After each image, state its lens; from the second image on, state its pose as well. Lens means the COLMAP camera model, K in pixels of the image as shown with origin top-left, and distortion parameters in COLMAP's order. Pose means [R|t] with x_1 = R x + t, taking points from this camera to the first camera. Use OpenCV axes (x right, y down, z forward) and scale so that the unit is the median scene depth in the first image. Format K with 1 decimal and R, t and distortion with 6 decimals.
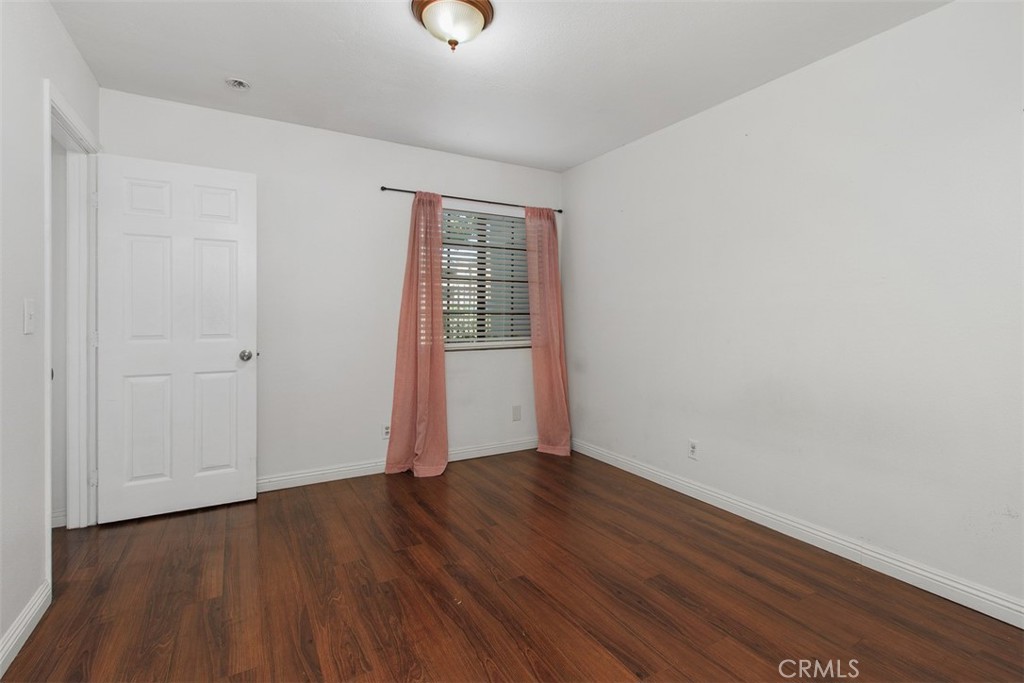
lens RADIAL K [[477.9, 0, 511.3], [0, 477.9, 322.3], [0, 0, 1]] dist [0.000148, -0.000309]
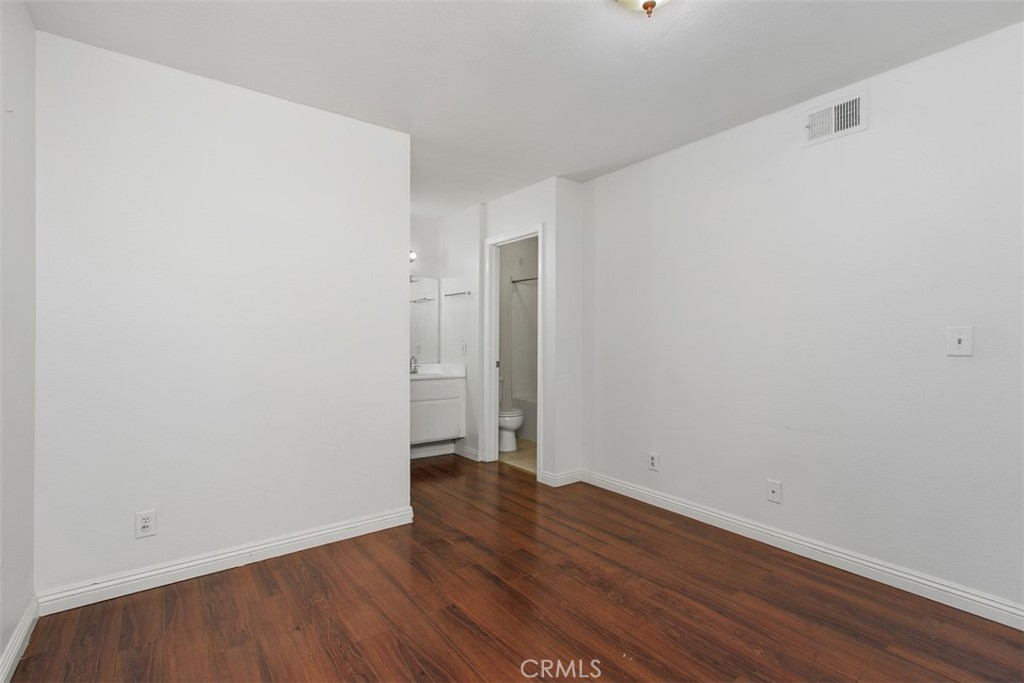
lens RADIAL K [[477.9, 0, 511.3], [0, 477.9, 322.3], [0, 0, 1]] dist [0.000148, -0.000309]
pose [[-0.992689, -0.008655, -0.120392, 0.218970], [-0.006049, 0.999740, -0.021993, -0.024669], [0.120551, -0.021104, -0.992483, 1.880172]]
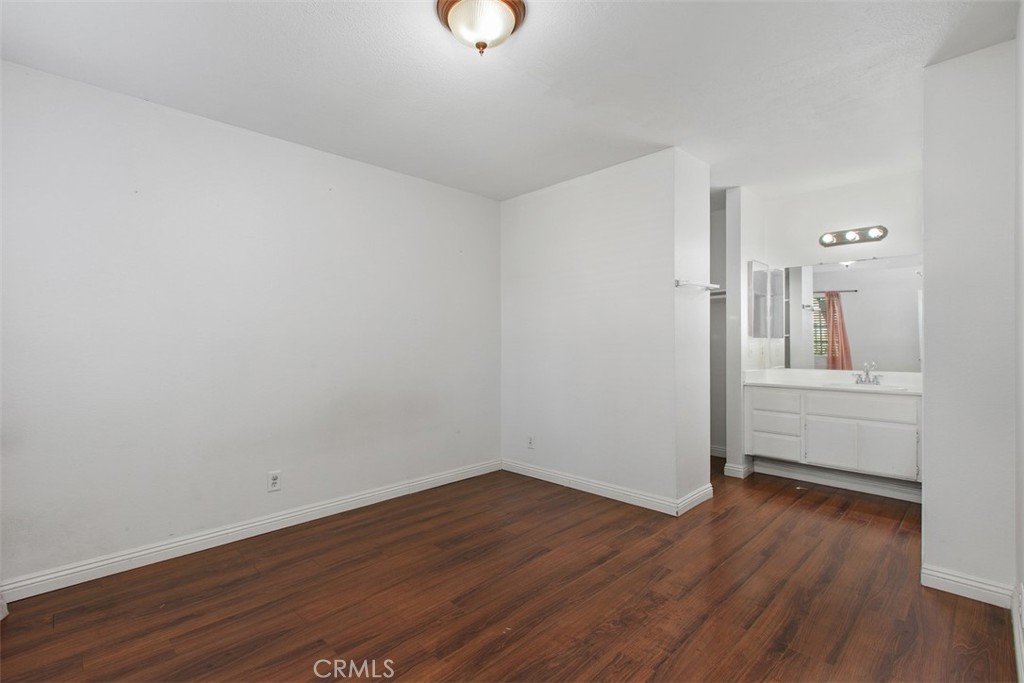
lens RADIAL K [[465.7, 0, 507.9], [0, 465.7, 338.6], [0, 0, 1]] dist [0.001966, 0.000316]
pose [[-0.245213, 0.004439, 0.969459, -1.061201], [0.019435, 0.999811, 0.000338, -0.027018], [-0.969274, 0.018924, -0.245253, 1.225374]]
